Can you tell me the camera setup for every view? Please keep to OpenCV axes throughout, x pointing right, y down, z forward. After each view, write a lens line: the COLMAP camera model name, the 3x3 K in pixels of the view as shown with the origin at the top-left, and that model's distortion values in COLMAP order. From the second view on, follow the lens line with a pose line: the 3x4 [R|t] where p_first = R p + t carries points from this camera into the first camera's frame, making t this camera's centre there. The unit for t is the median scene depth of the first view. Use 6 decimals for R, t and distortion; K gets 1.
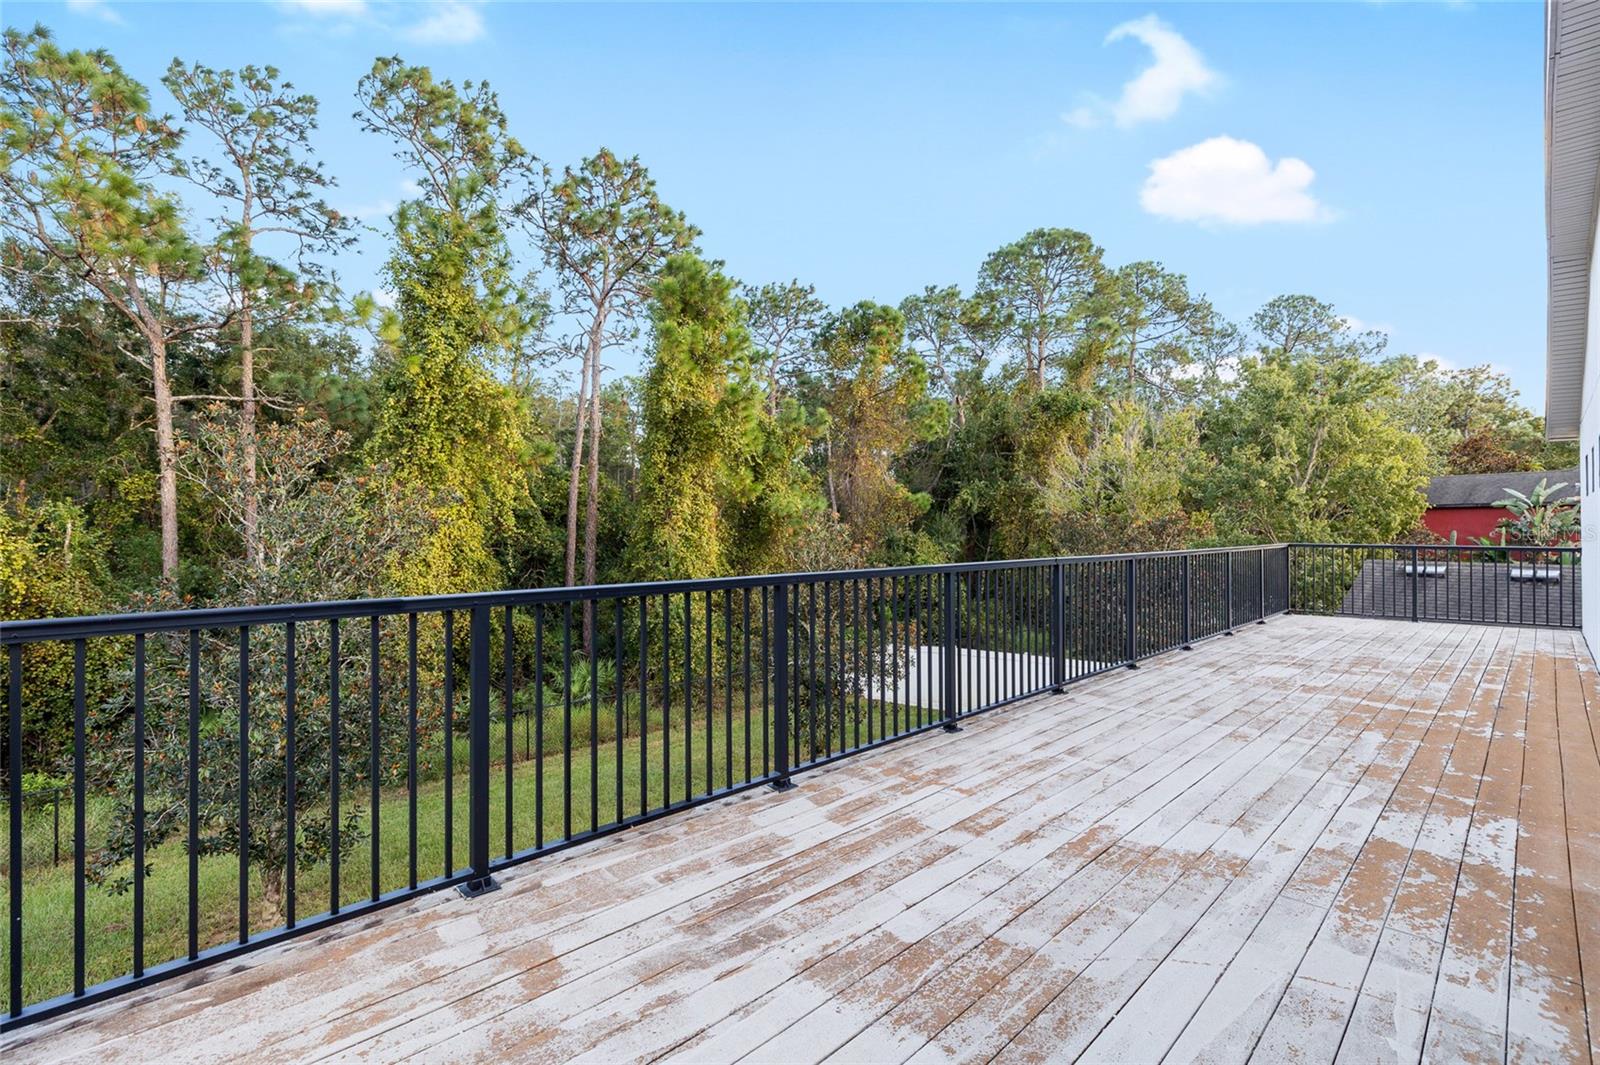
lens RADIAL K [[725.4, 0, 789.3], [0, 725.4, 528.9], [0, 0, 1]] dist [-0.006120, 0.001675]
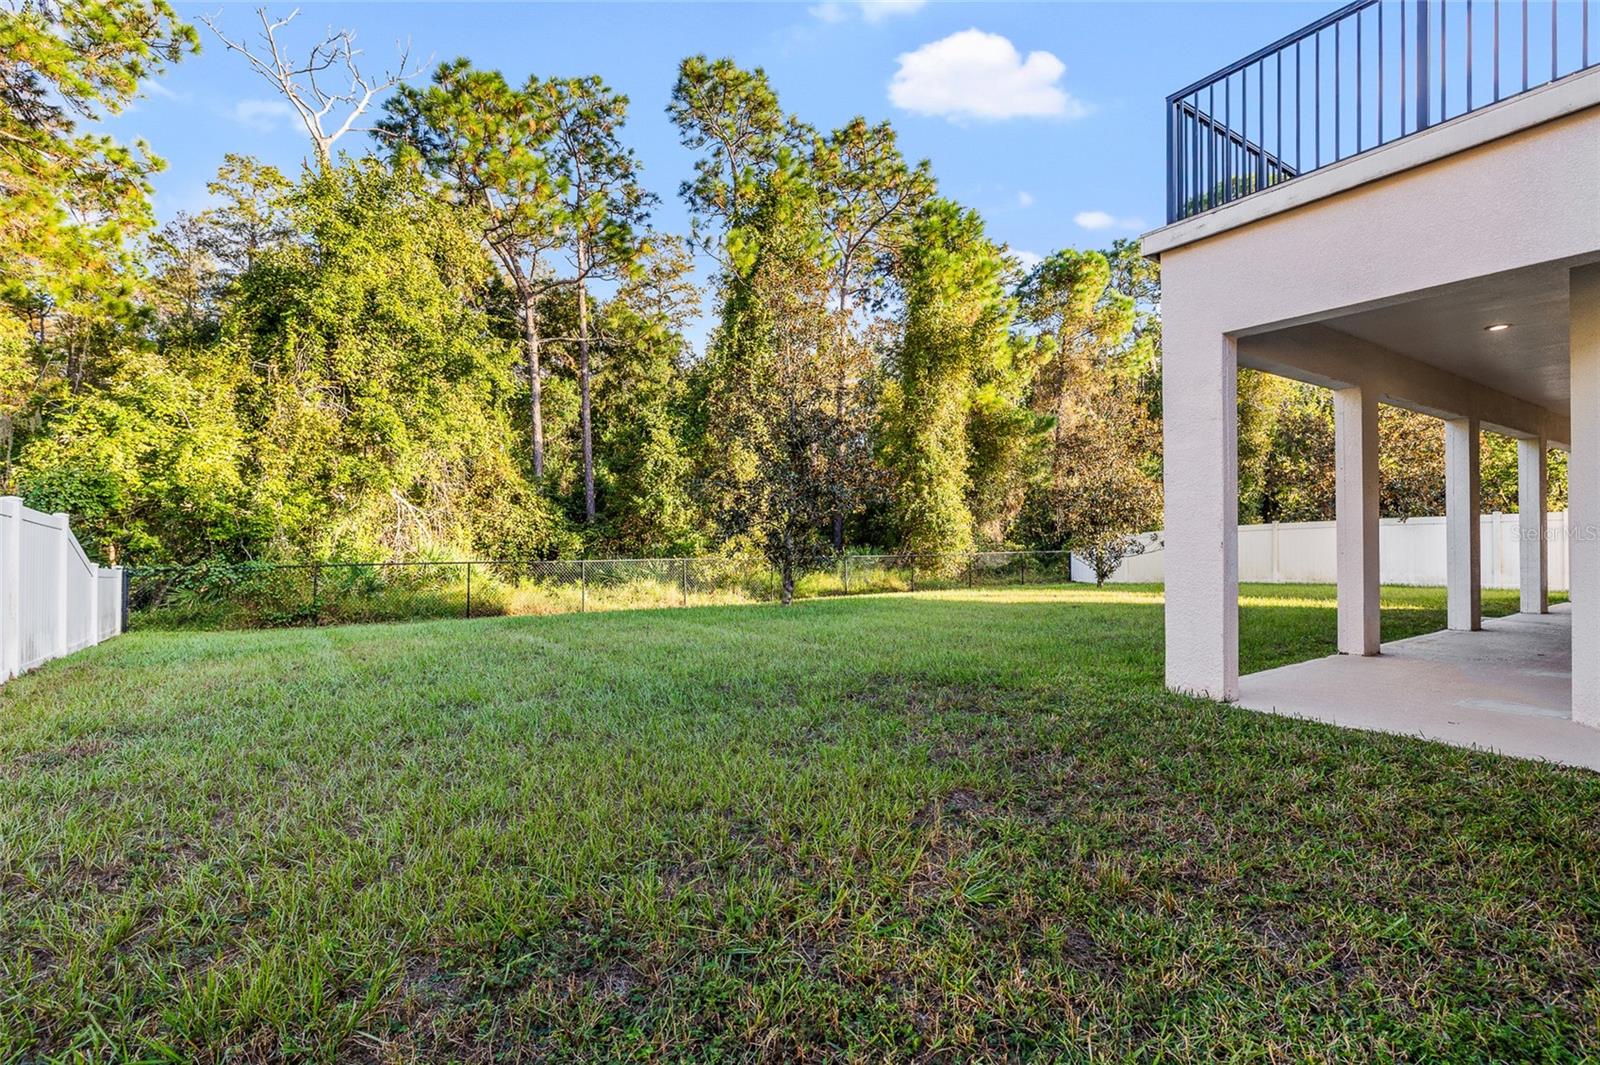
lens RADIAL K [[725.4, 0, 785.1], [0, 725.4, 537.1], [0, 0, 1]] dist [-0.006120, 0.001675]
pose [[0.985915, 0.000615, -0.167247, -0.182875], [-0.000032, 0.999994, 0.003485, 0.154422], [0.167249, -0.003431, 0.985909, -0.185294]]
